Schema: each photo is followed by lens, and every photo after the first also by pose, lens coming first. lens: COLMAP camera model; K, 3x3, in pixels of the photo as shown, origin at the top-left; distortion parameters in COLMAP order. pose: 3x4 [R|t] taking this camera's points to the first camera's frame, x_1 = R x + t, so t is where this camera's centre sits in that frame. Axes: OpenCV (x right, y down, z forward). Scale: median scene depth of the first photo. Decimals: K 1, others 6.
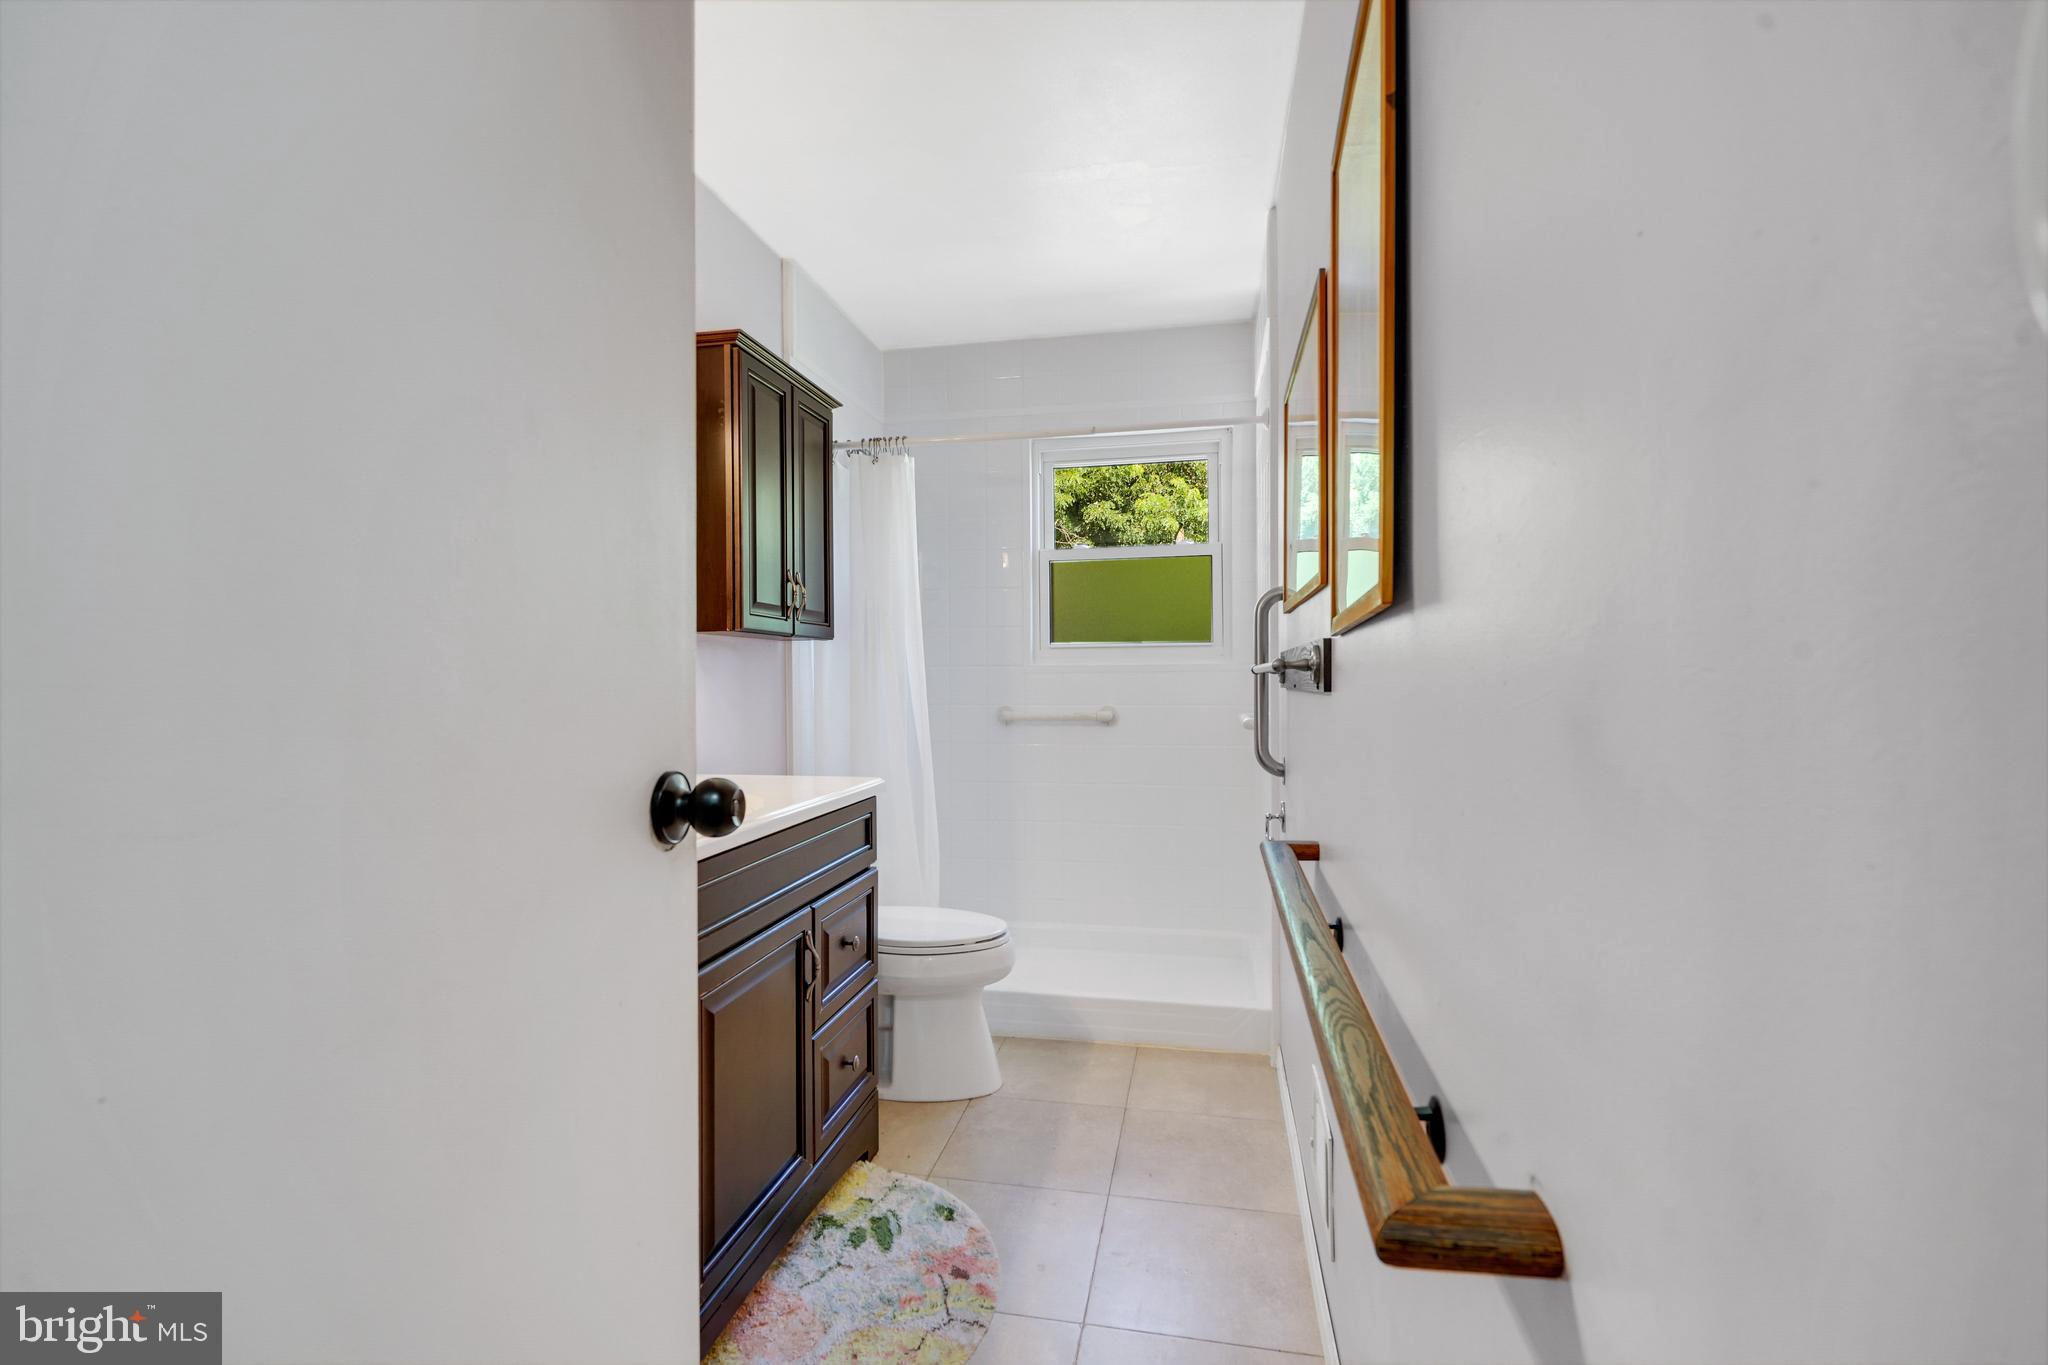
lens RADIAL K [[926.0, 0, 1025.0], [0, 926.0, 679.4], [0, 0, 1]] dist [0.000014, 0.000564]
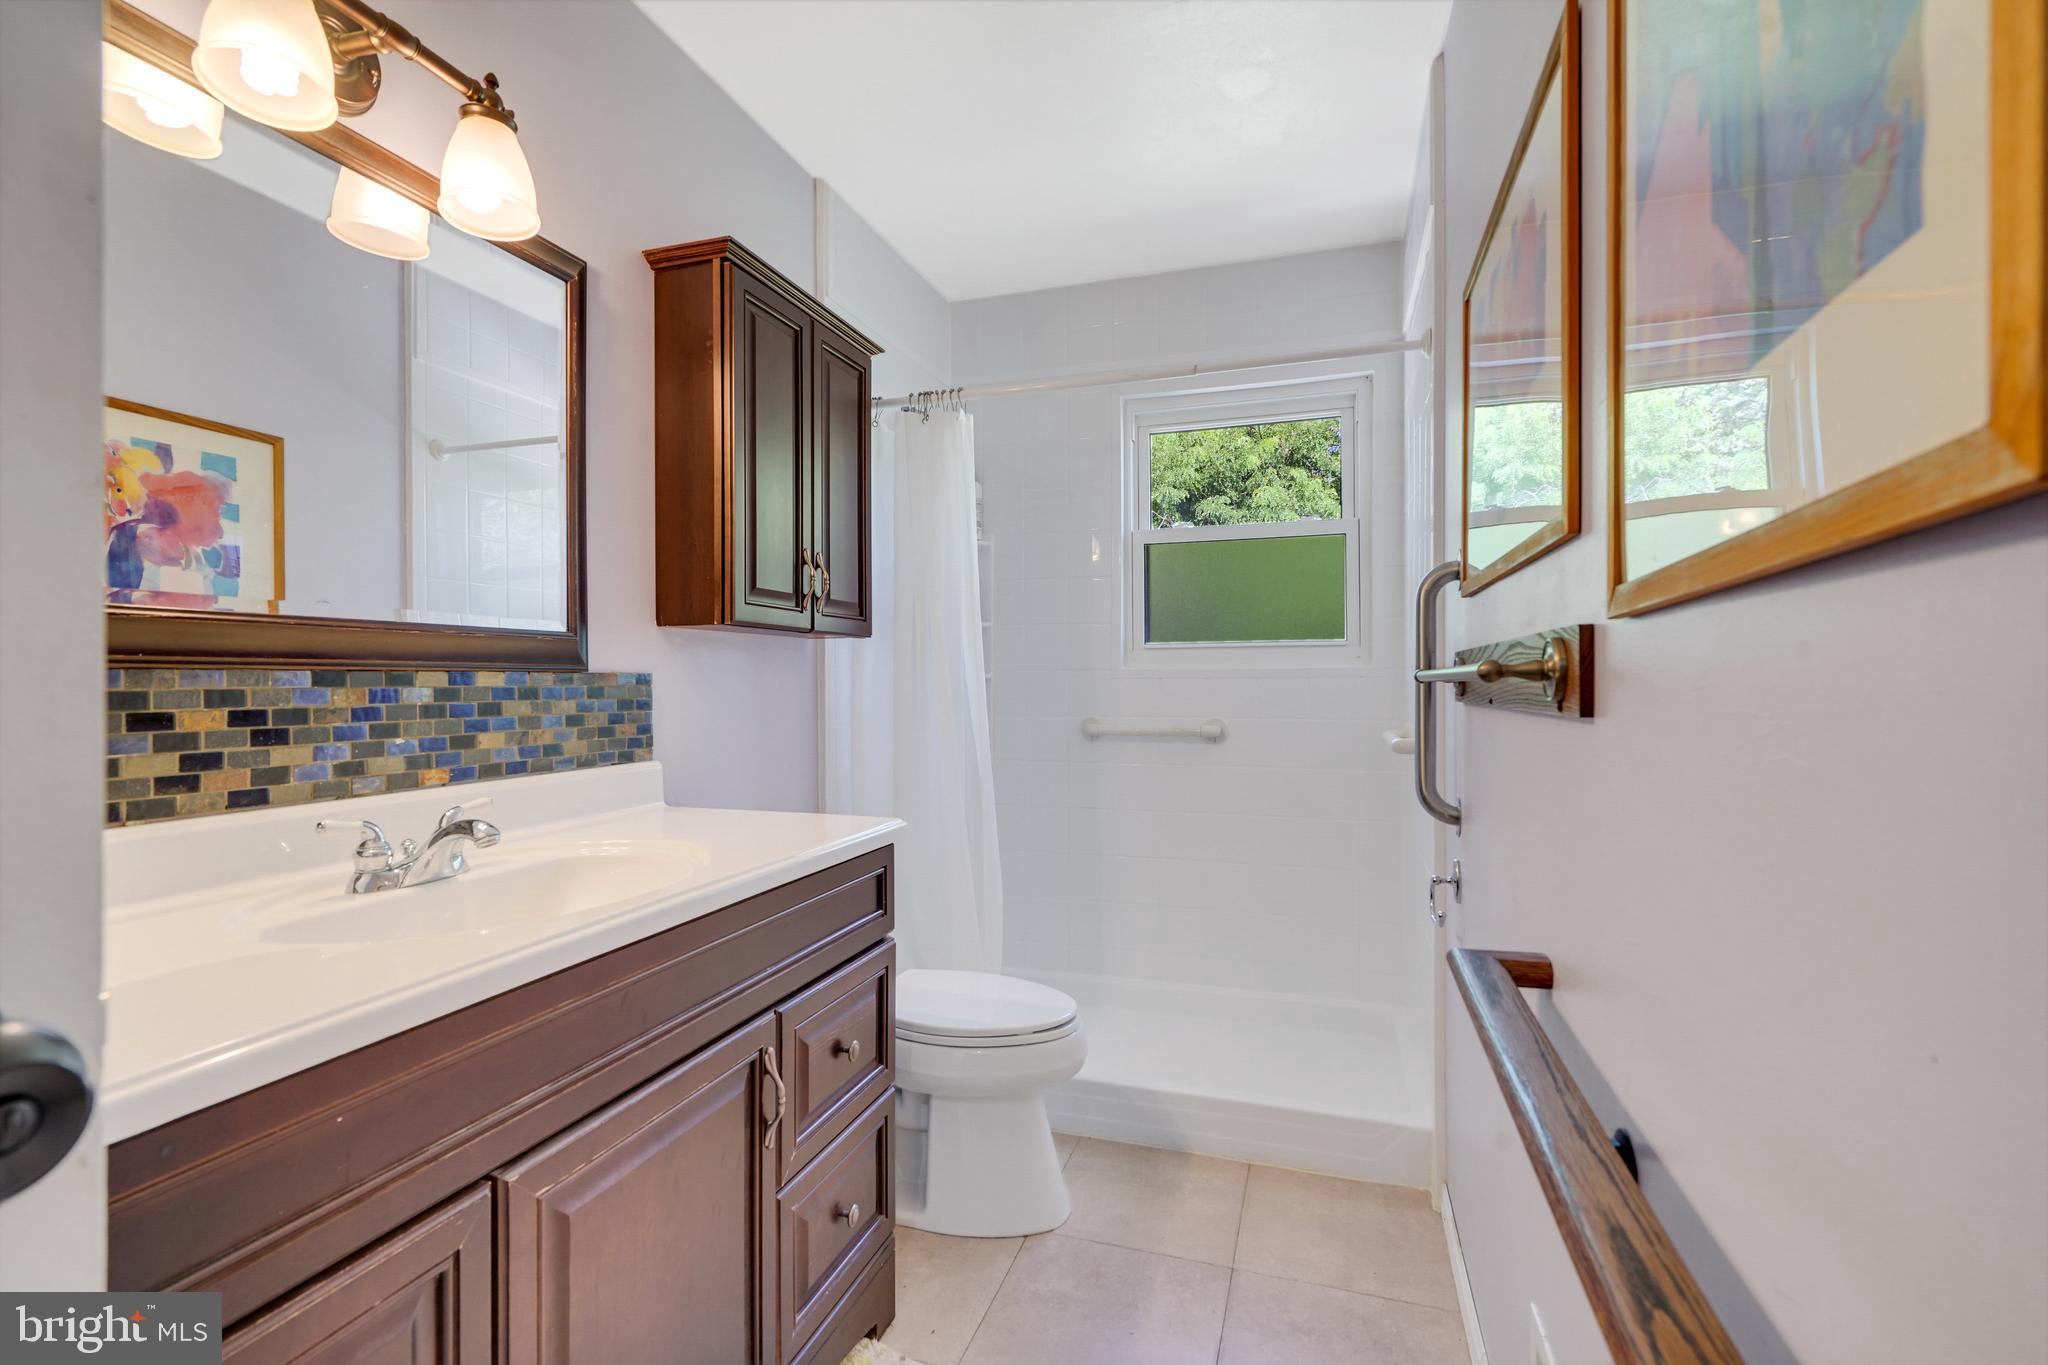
lens RADIAL K [[926.0, 0, 1022.6], [0, 926.0, 680.9], [0, 0, 1]] dist [0.000014, 0.000564]
pose [[0.992448, 0.003854, -0.122604, 0.028850], [-0.003999, 0.999992, -0.000933, -0.004519], [0.122599, 0.001416, 0.992455, 0.227446]]
